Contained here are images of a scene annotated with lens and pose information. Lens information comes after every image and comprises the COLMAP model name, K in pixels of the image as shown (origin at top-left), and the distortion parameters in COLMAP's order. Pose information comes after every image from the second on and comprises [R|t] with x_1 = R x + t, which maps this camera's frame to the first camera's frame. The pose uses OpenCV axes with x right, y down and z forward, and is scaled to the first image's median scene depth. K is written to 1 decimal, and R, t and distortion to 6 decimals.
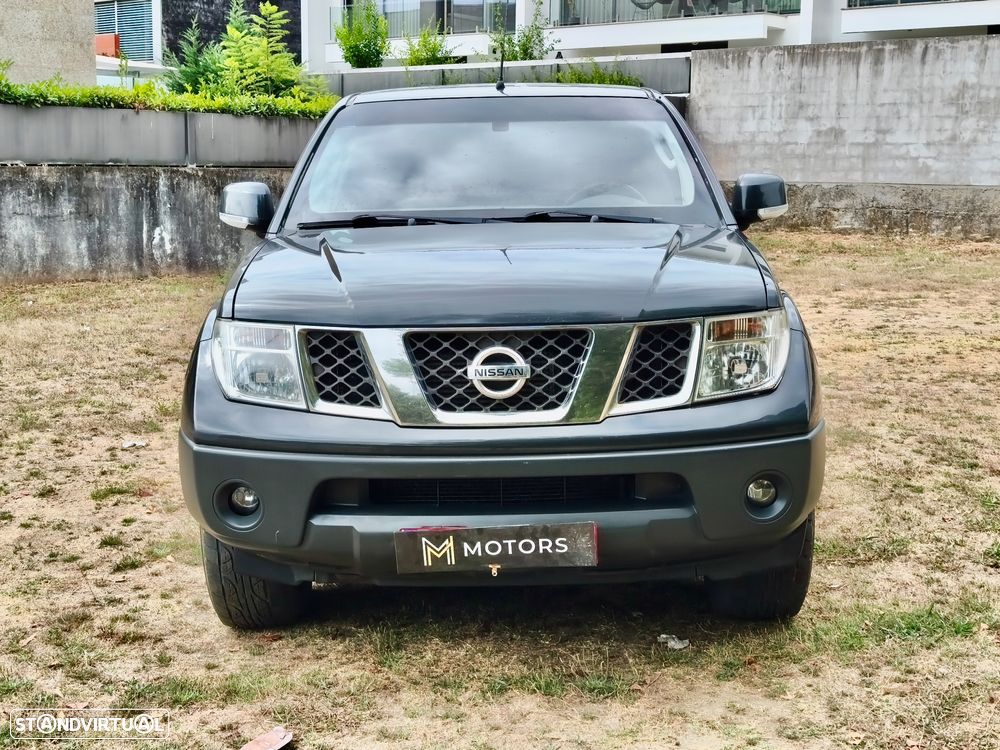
lens RADIAL K [[1366.3, 0, 492.7], [0, 1366.3, 364.3], [0, 0, 1]] dist [0.166984, -0.519238]
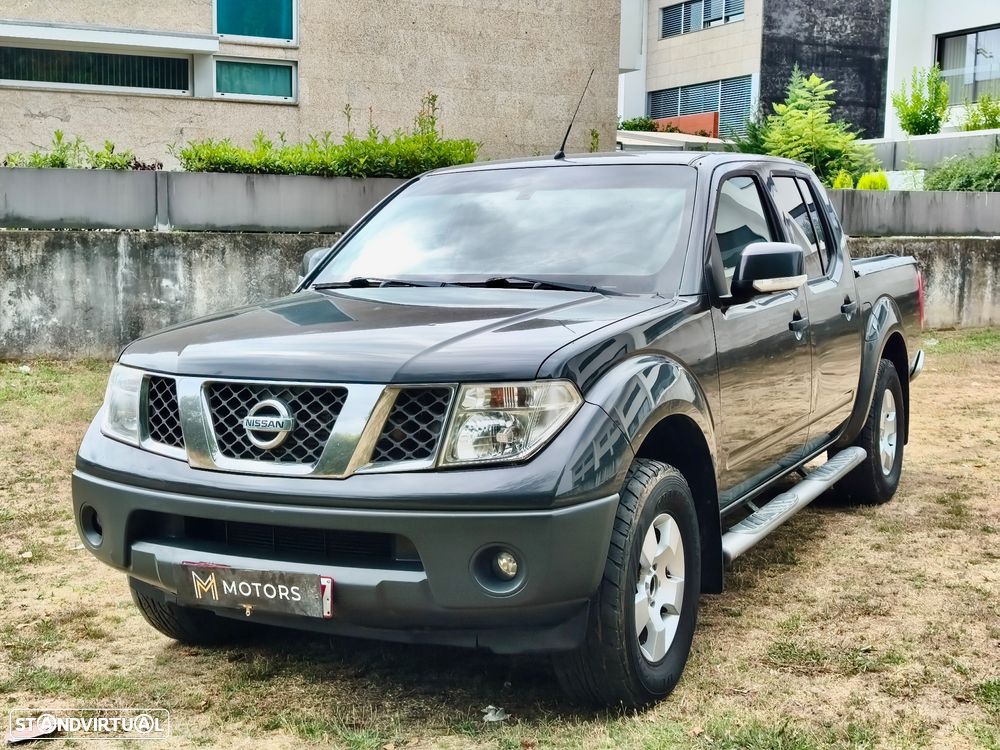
lens RADIAL K [[1341.3, 0, 500.5], [0, 1341.3, 383.8], [0, 0, 1]] dist [0.175429, -0.590634]
pose [[0.892243, 0.054716, -0.448228, 0.516317], [-0.070082, 0.997383, -0.017753, -0.015647], [0.446084, 0.047253, 0.893743, 0.119032]]
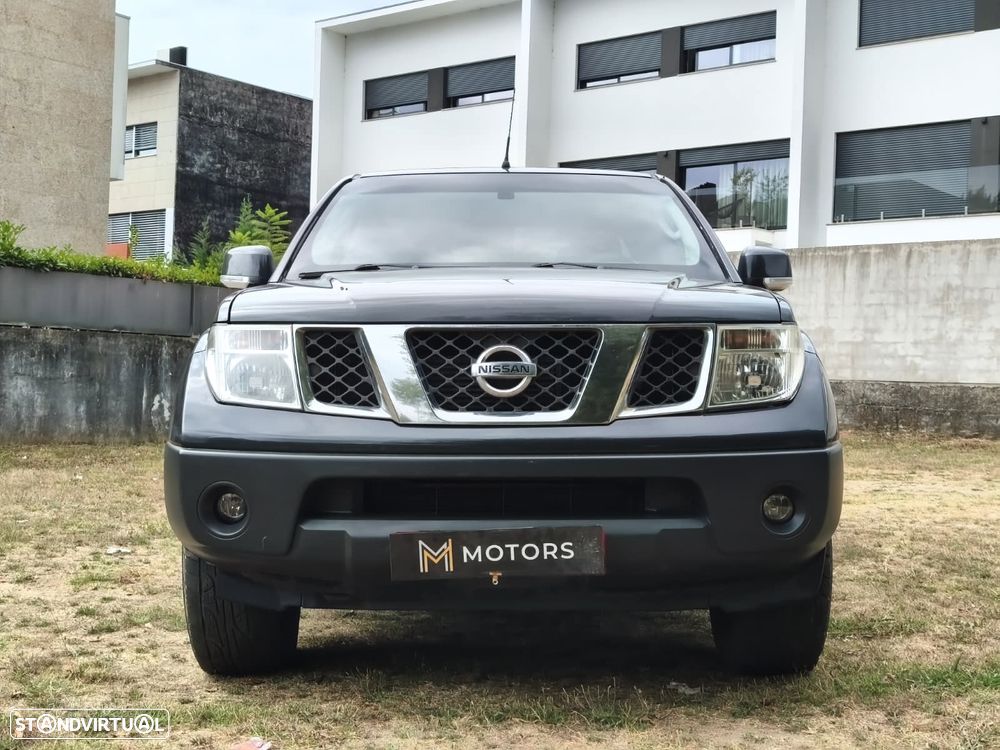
lens RADIAL K [[1342.4, 0, 500.0], [0, 1342.4, 375.0], [0, 0, 1]] dist [0.187202, -0.633498]
pose [[0.999756, 0.020406, 0.008413, -0.004962], [-0.018834, 0.987438, -0.156878, 0.128325], [-0.011509, 0.156681, 0.987582, 0.057120]]
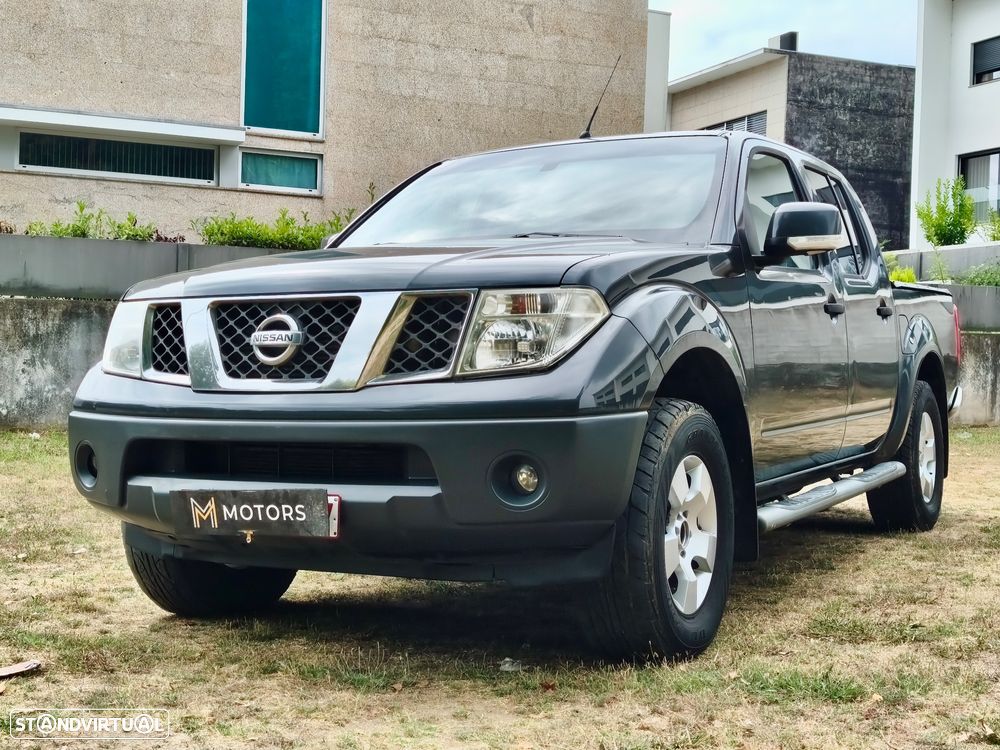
lens RADIAL K [[1354.8, 0, 501.1], [0, 1354.8, 366.3], [0, 0, 1]] dist [0.193150, -0.656675]
pose [[0.885157, 0.014774, -0.465057, 0.502825], [-0.084088, 0.988118, -0.128657, 0.114437], [0.457631, 0.152988, 0.875882, 0.166590]]
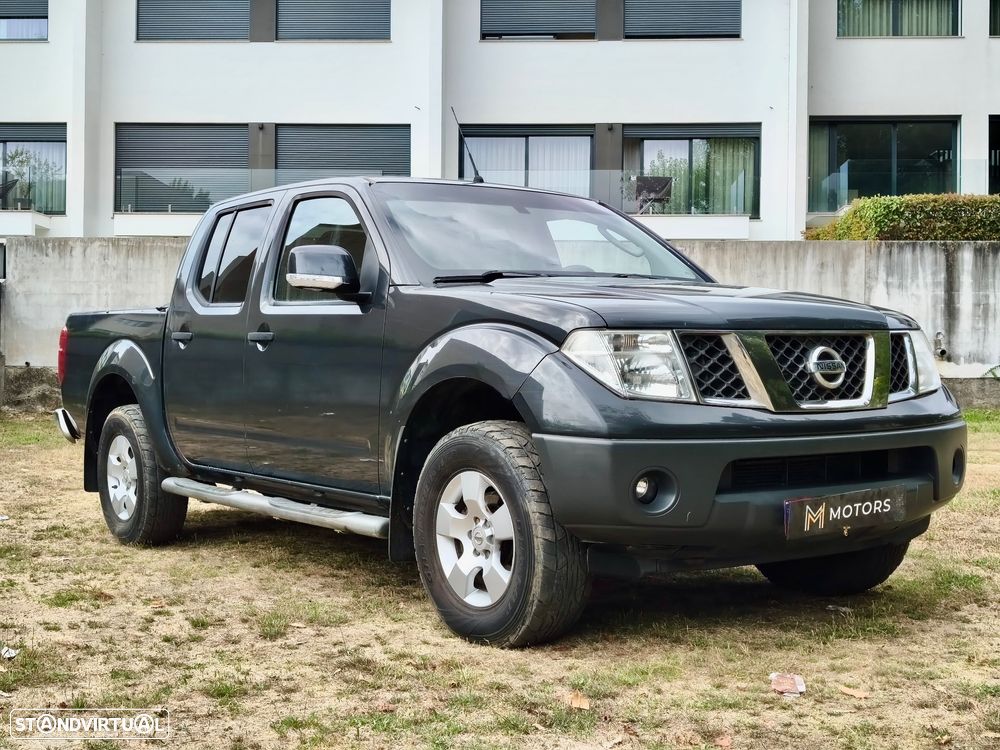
lens RADIAL K [[1341.3, 0, 500.5], [0, 1341.3, 383.8], [0, 0, 1]] dist [0.175429, -0.590634]
pose [[0.803083, 0.002529, 0.595862, -0.765334], [0.085222, 0.989223, -0.119058, 0.112602], [-0.589742, 0.146394, 0.794212, 0.184259]]
